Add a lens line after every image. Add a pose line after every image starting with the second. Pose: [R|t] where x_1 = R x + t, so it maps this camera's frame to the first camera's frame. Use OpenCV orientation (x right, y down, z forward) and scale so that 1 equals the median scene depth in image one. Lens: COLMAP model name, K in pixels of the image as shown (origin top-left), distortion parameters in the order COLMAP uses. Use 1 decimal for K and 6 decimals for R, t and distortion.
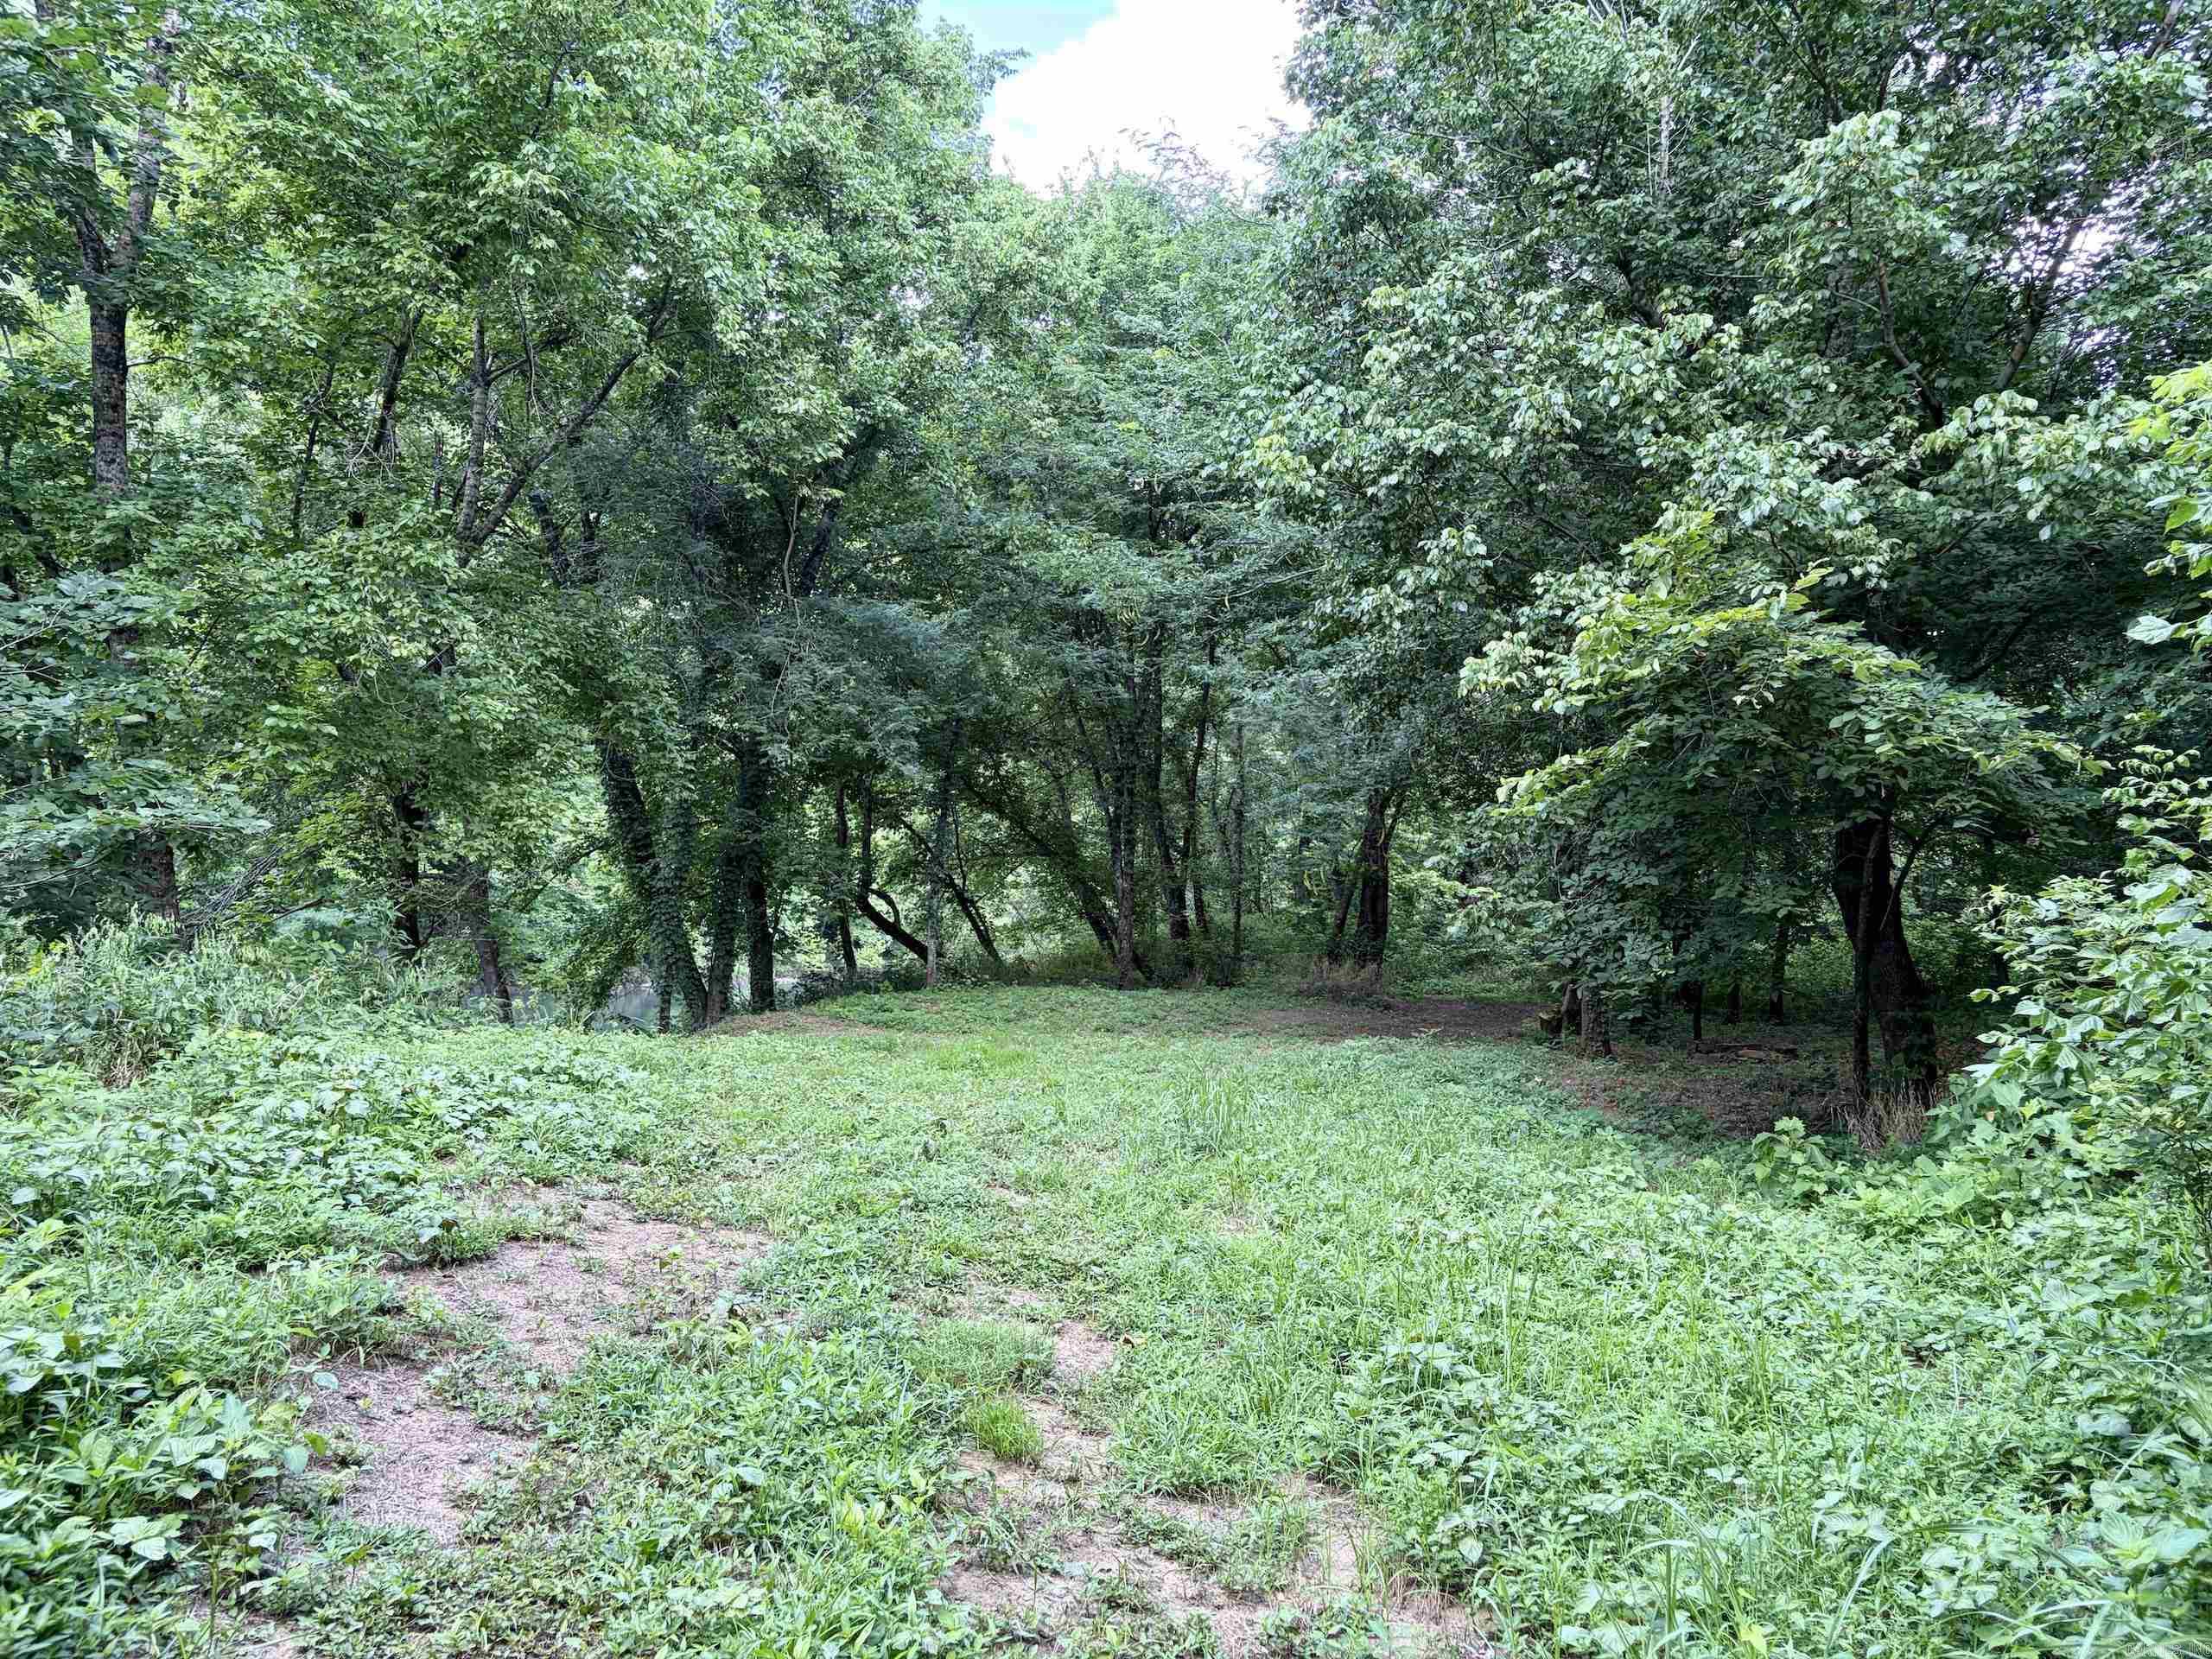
lens RADIAL K [[1654.4, 0, 1105.1], [0, 1654.4, 831.2], [0, 0, 1]] dist [0.044727, -0.057829]
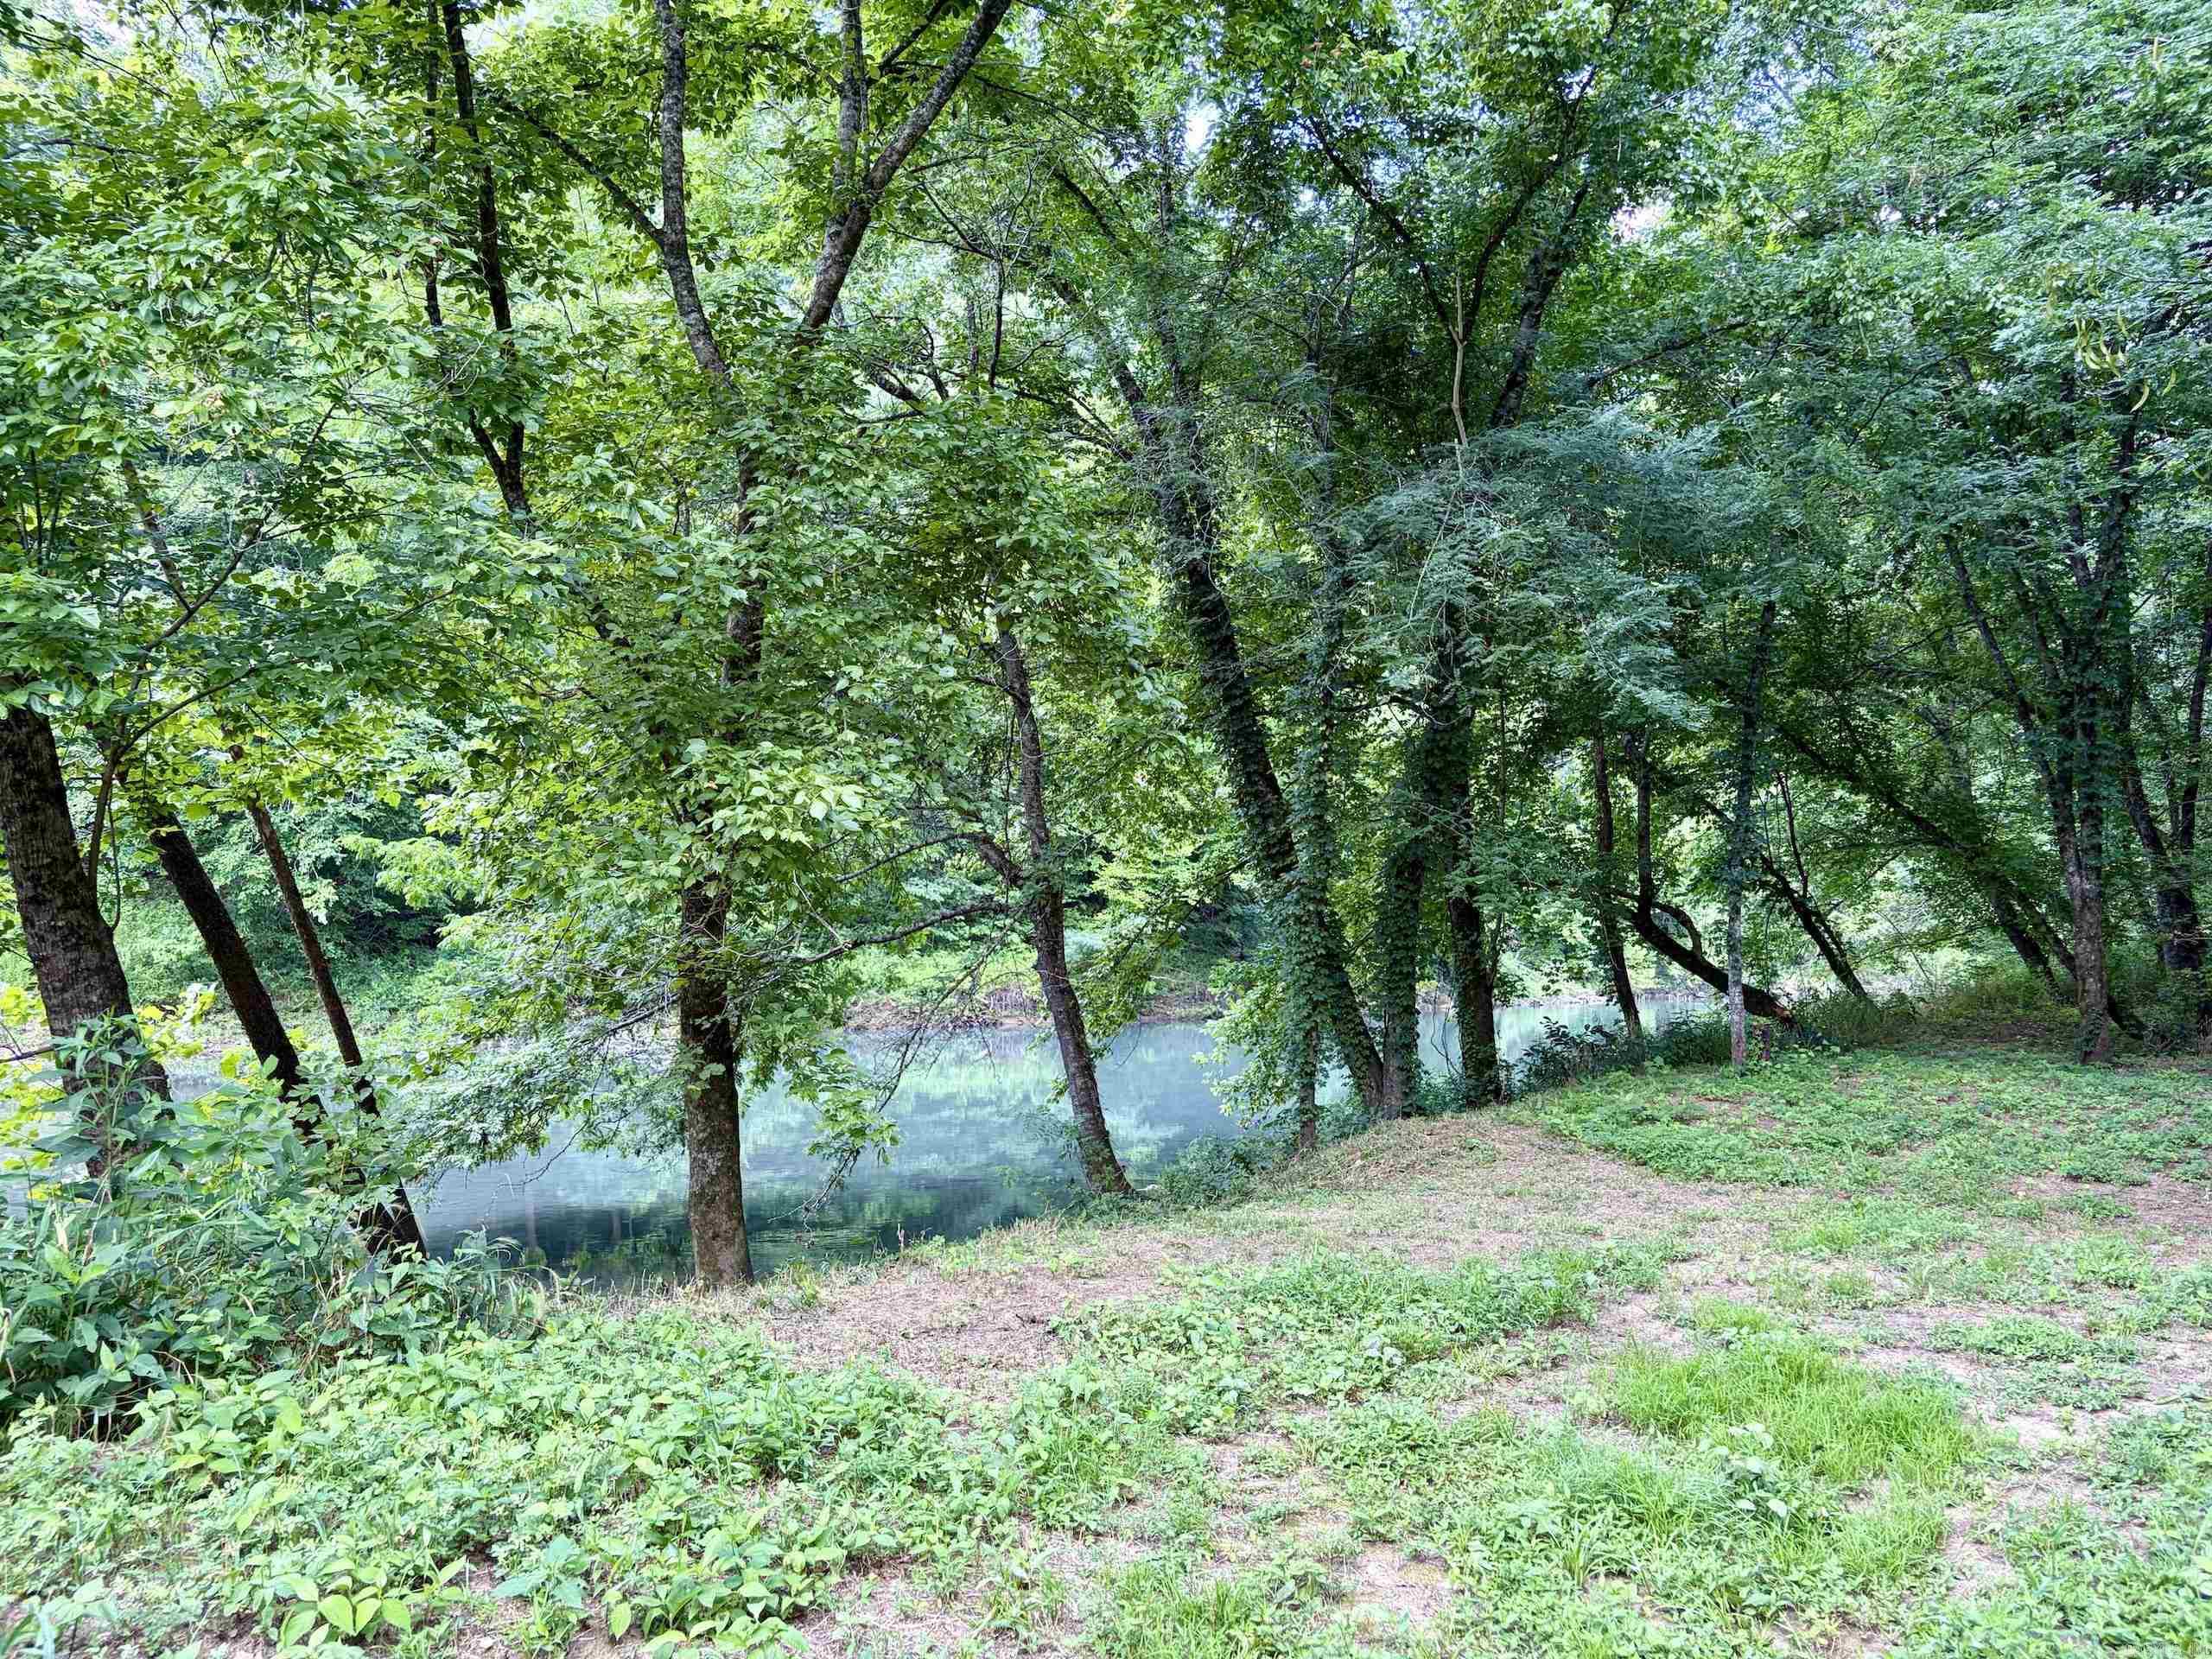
lens RADIAL K [[1654.4, 0, 1100.4], [0, 1654.4, 832.8], [0, 0, 1]] dist [0.044727, -0.057829]
pose [[0.878379, -0.046145, -0.475732, -0.011716], [0.047259, 0.998836, -0.009627, 0.000644], [0.475623, -0.014027, 0.879538, 0.254501]]
